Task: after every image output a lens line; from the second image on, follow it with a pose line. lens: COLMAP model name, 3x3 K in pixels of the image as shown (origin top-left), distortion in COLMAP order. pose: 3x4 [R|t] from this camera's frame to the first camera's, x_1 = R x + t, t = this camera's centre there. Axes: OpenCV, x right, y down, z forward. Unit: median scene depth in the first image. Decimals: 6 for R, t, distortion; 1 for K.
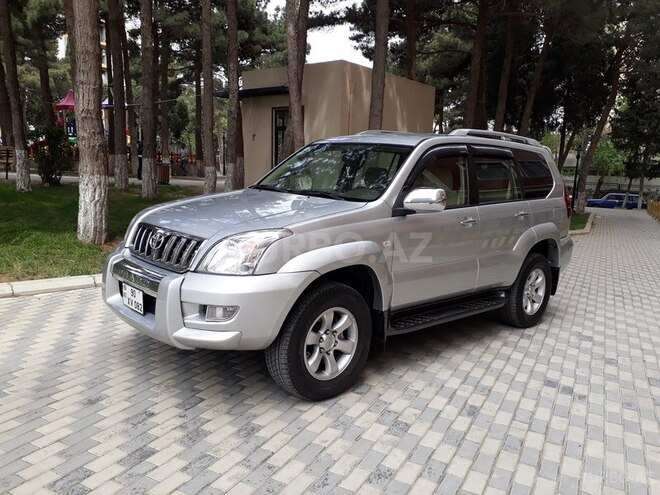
lens RADIAL K [[513.8, 0, 325.4], [0, 513.8, 237.5], [0, 0, 1]] dist [0.068604, -0.119804]
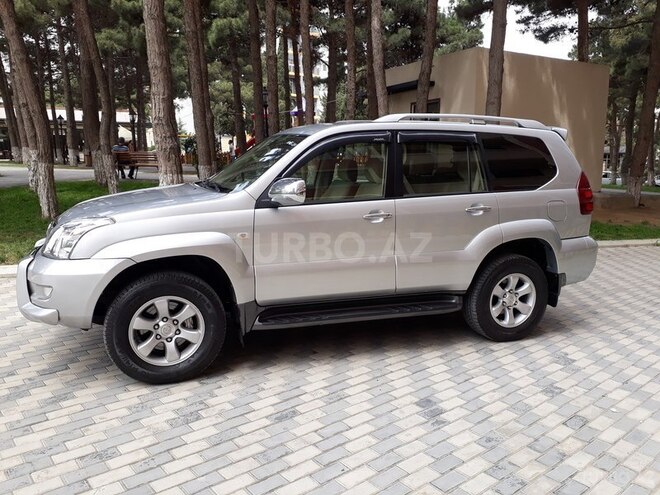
lens RADIAL K [[513.8, 0, 325.4], [0, 513.8, 237.5], [0, 0, 1]] dist [0.068604, -0.119804]
pose [[0.929850, 0.025205, -0.367075, 0.555855], [-0.024534, 0.999678, 0.006494, 0.005191], [0.367120, 0.002968, 0.930169, 0.128556]]
